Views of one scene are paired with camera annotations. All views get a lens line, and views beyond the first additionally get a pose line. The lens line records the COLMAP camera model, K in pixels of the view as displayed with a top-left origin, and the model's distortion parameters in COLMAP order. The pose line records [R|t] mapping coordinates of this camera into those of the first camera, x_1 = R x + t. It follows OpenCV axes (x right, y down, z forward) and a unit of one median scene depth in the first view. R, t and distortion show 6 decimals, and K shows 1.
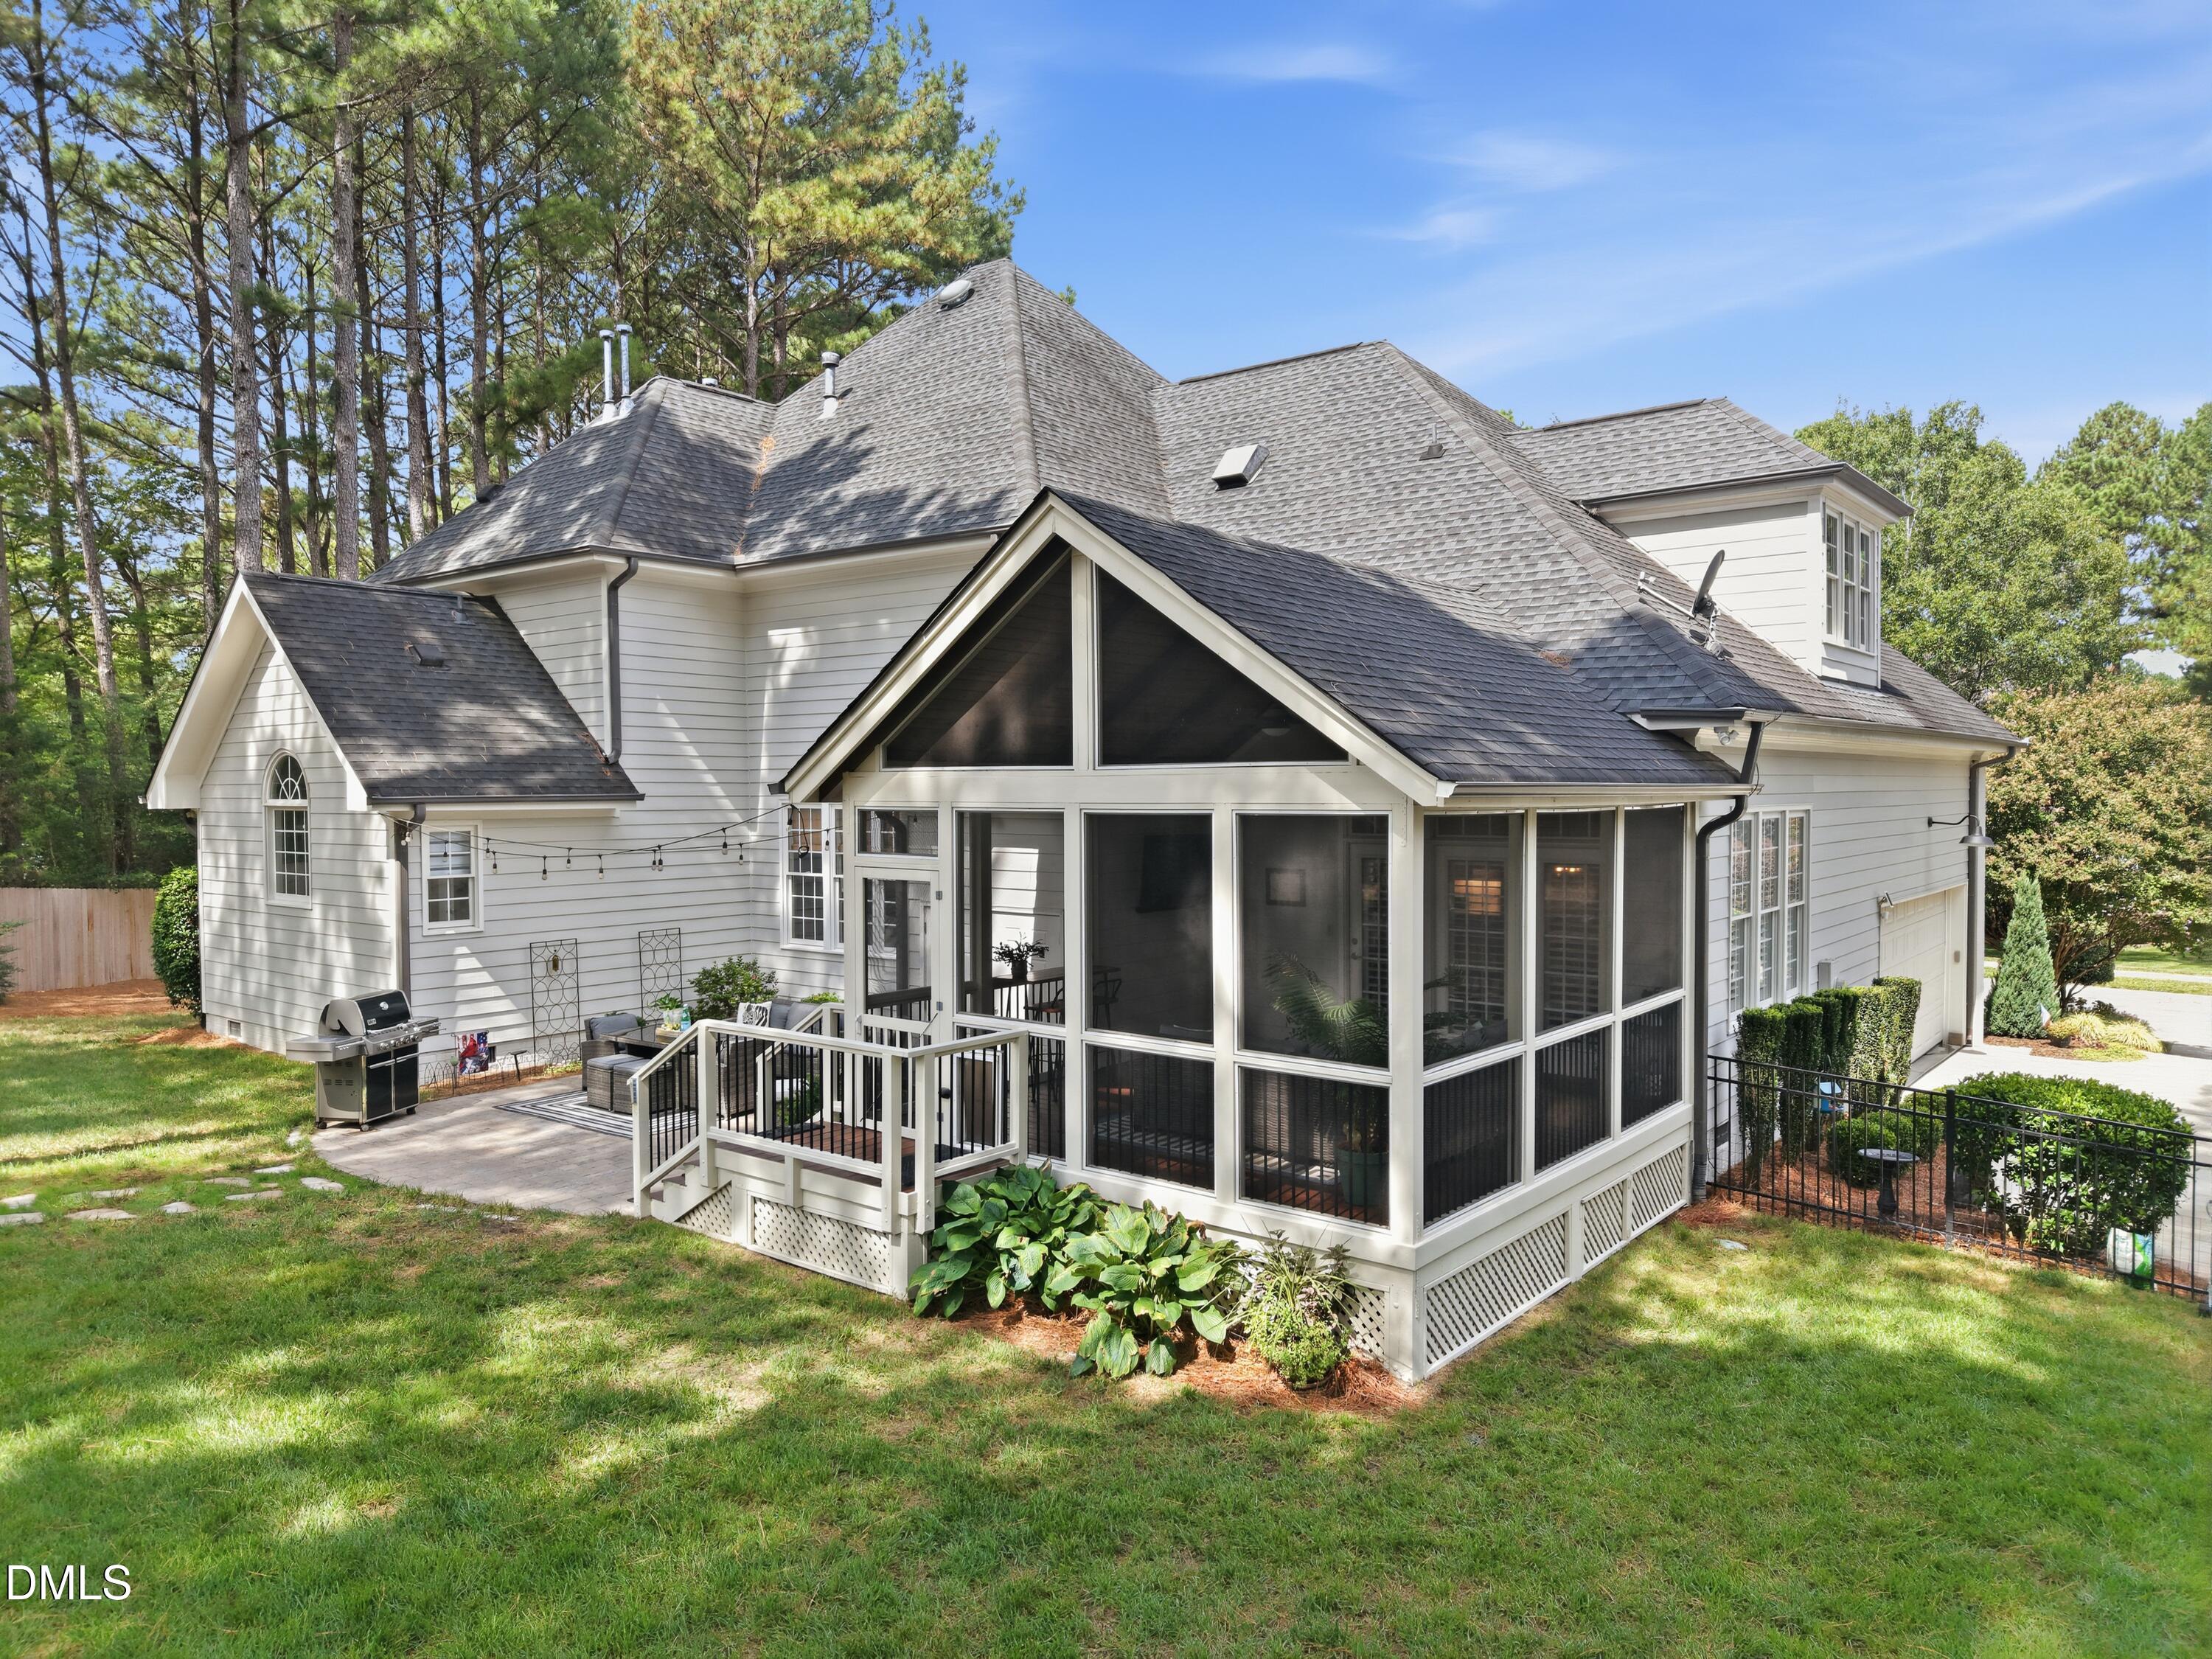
lens RADIAL K [[1537.9, 0, 1106.0], [0, 1537.9, 829.5], [0, 0, 1]] dist [0.082744, -0.085711]
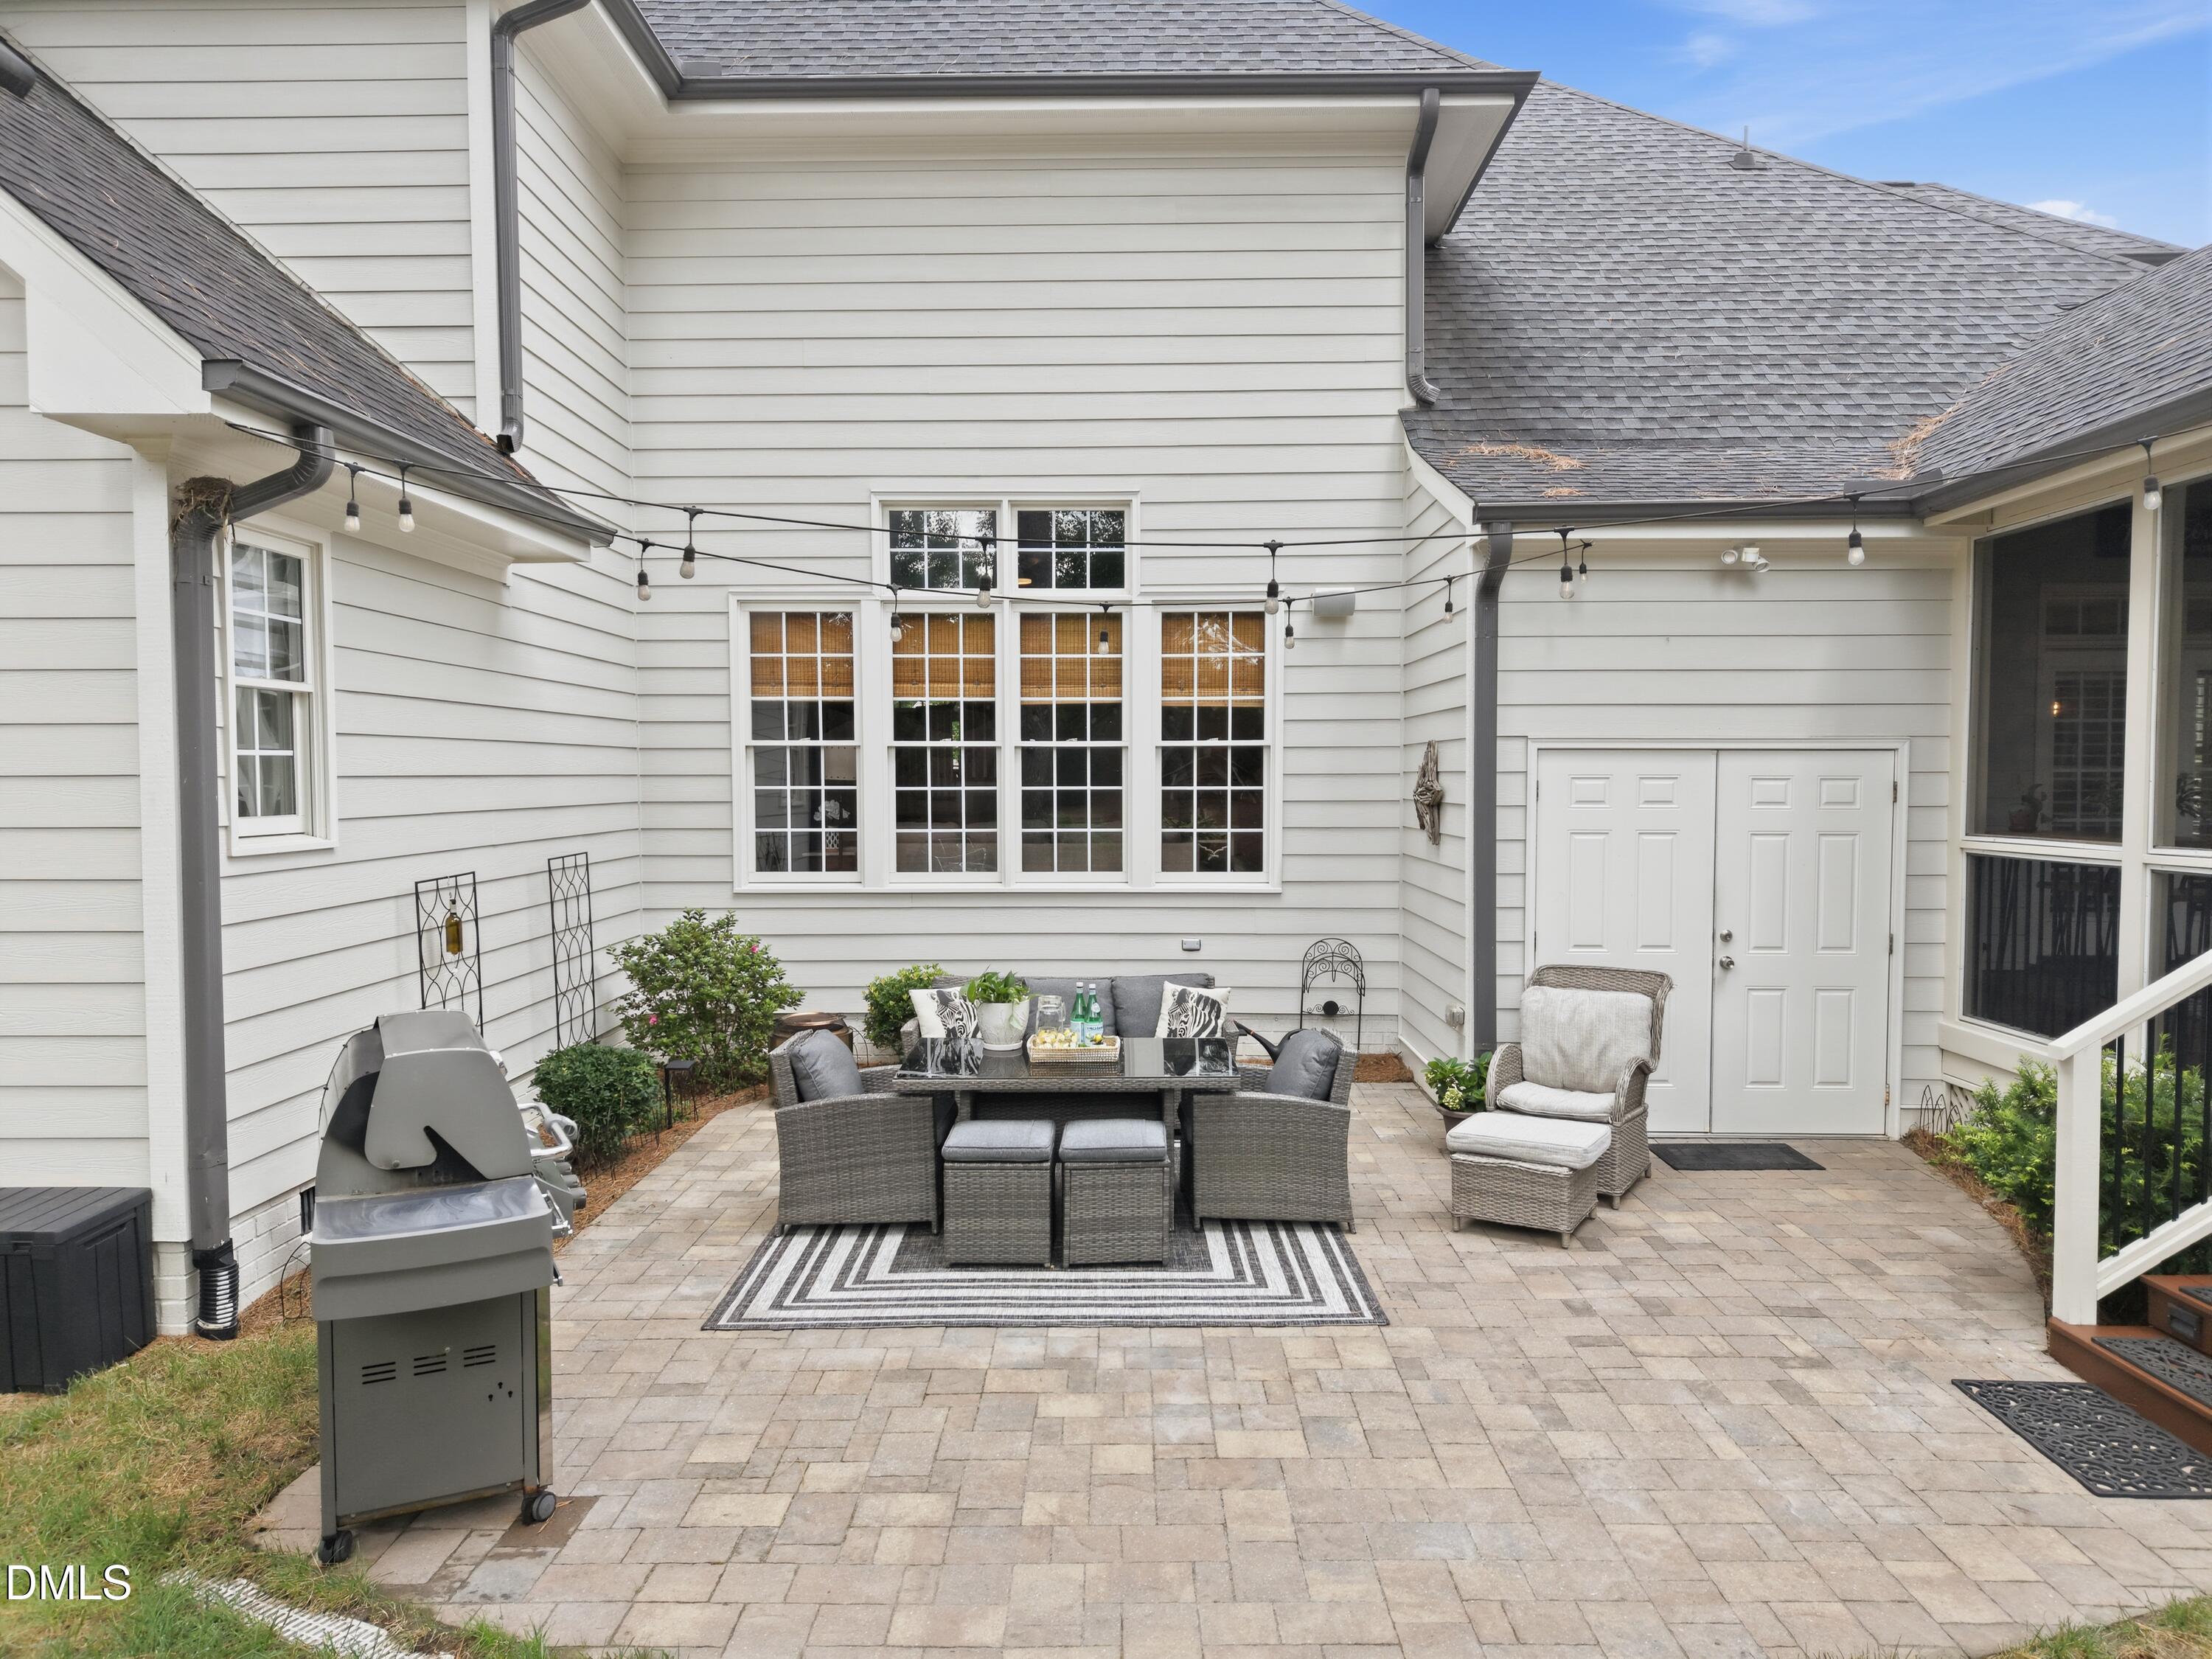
lens RADIAL K [[1521.1, 0, 1106.0], [0, 1521.1, 829.5], [0, 0, 1]] dist [0.027482, -0.003473]
pose [[0.776043, -0.022810, 0.630268, -0.812887], [0.020788, 0.999728, 0.010585, 0.101920], [-0.630338, 0.004888, 0.776306, 1.042699]]
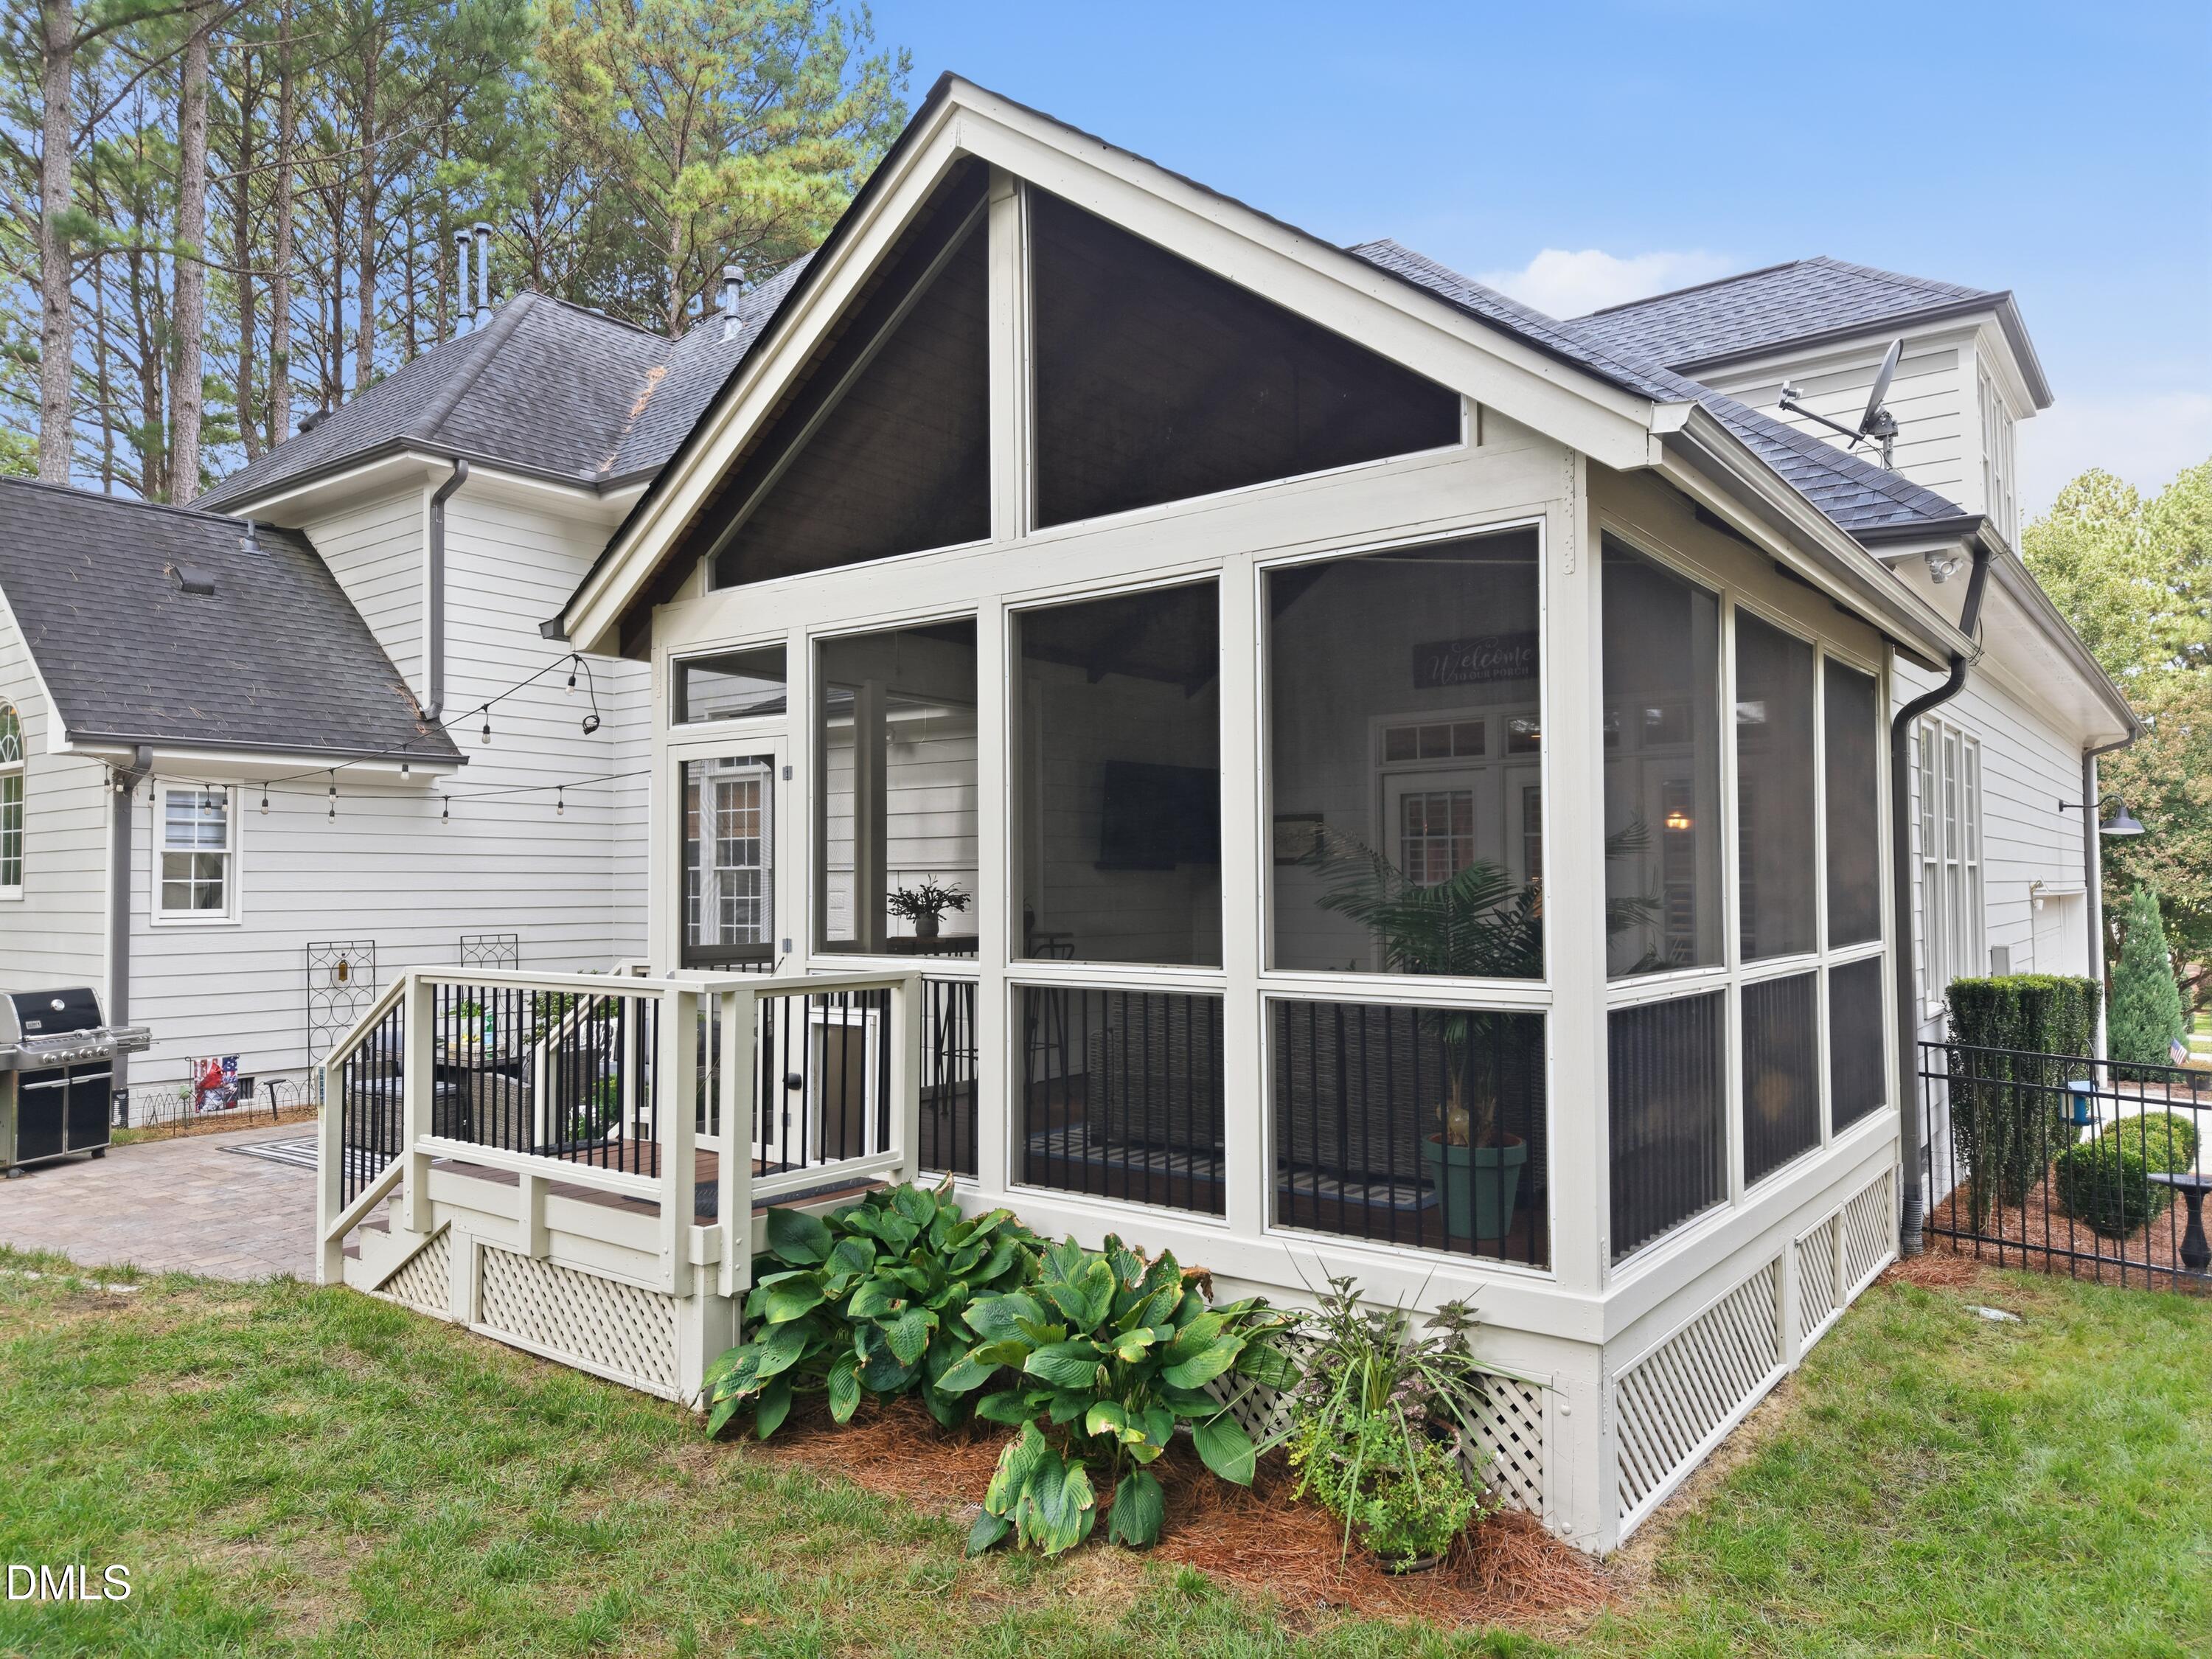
lens RADIAL K [[1521.1, 0, 1106.0], [0, 1521.1, 829.5], [0, 0, 1]] dist [0.027482, -0.003473]
pose [[0.999673, 0.000856, 0.025573, 0.009387], [0.000954, 0.997498, -0.070687, 0.121820], [-0.025569, 0.070689, 0.997171, 0.393115]]
